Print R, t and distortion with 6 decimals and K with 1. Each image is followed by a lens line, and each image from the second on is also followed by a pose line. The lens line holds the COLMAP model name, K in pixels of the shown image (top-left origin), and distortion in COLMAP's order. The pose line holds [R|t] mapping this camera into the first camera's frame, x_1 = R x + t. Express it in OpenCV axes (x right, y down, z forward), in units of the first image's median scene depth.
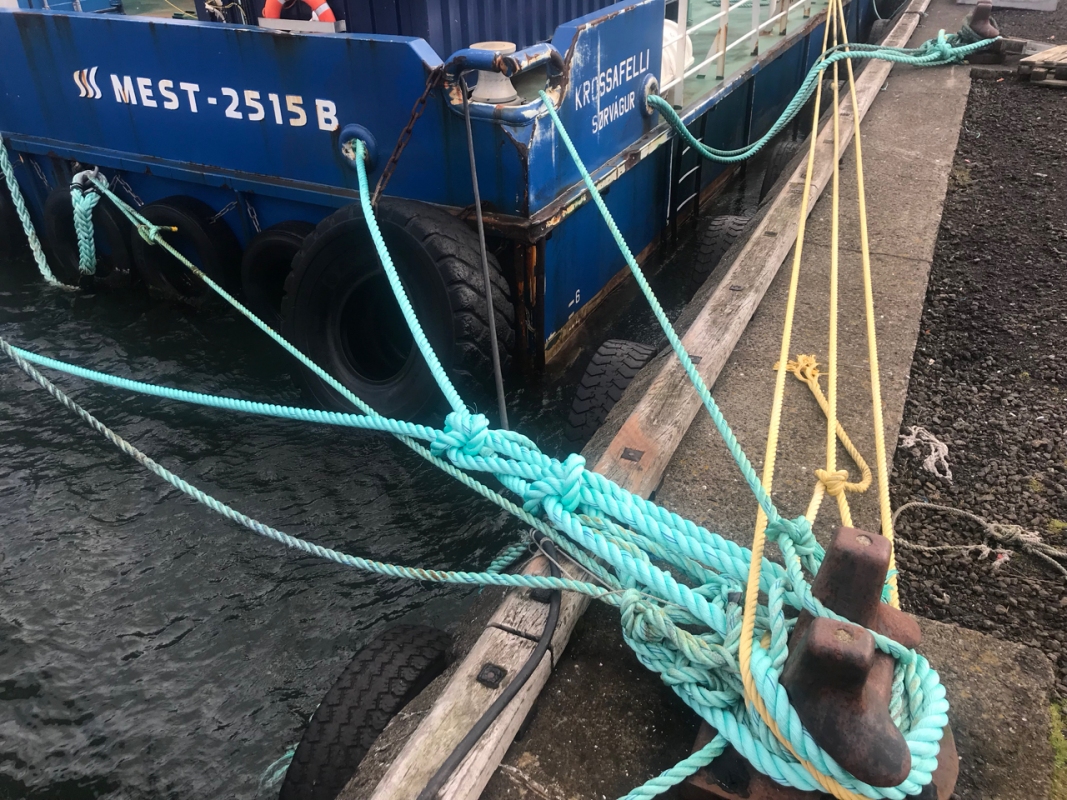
lens RADIAL K [[879.1, 0, 533.5], [0, 879.1, 400.0], [0, 0, 1]] dist [0.016471, 0.009143]
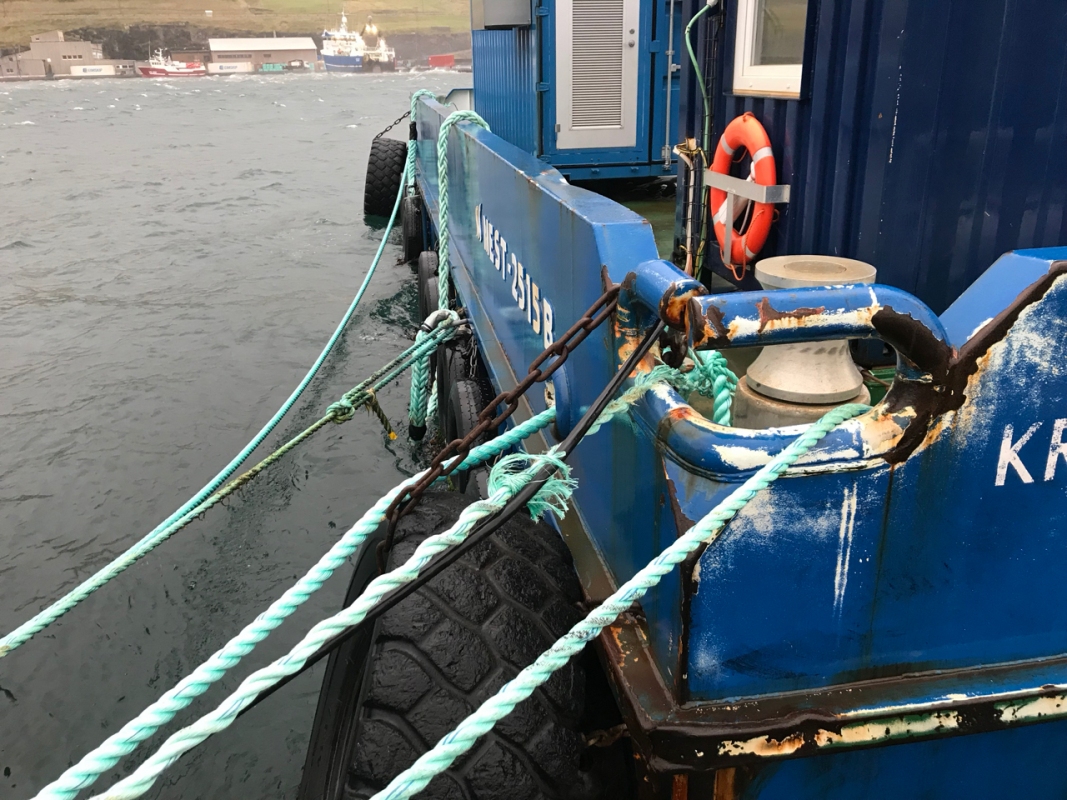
lens RADIAL K [[879.1, 0, 533.5], [0, 879.1, 400.0], [0, 0, 1]] dist [0.016471, 0.009143]
pose [[0.583262, 0.295712, -0.756545, 0.198383], [-0.414522, 0.909333, 0.035854, -0.305693], [0.698553, 0.292692, 0.652958, 0.661919]]
